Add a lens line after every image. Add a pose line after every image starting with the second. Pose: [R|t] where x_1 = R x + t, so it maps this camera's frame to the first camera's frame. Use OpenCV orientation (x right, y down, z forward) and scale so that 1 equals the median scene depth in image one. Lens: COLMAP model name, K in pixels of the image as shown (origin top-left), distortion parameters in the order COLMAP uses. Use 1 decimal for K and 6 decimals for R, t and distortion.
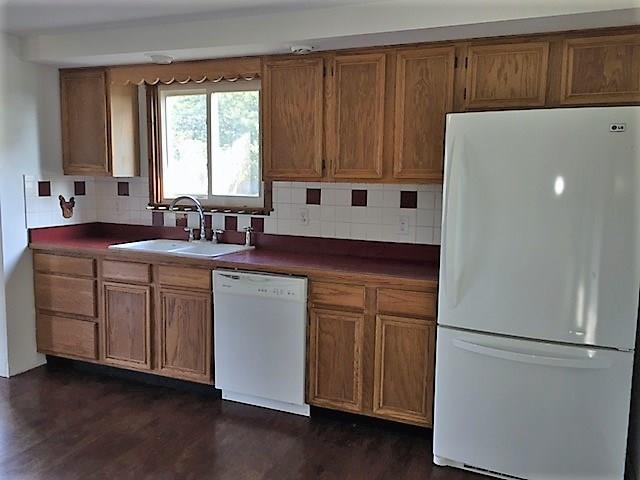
lens RADIAL K [[550.7, 0, 320.0], [0, 550.7, 242.2], [0, 0, 1]] dist [0.070040, -0.088520]
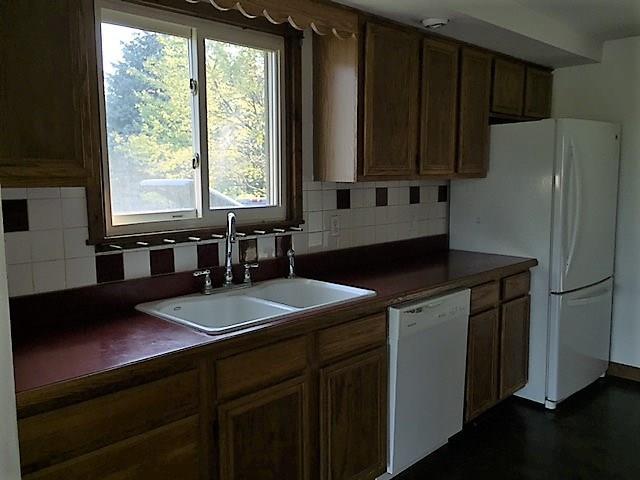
lens RADIAL K [[550.7, 0, 318.7], [0, 550.7, 235.6], [0, 0, 1]] dist [0.070040, -0.088520]
pose [[0.372718, -0.120529, 0.920084, -0.771878], [0.133572, 0.988171, 0.075340, -0.095888], [-0.918281, 0.094817, 0.384409, 0.728231]]
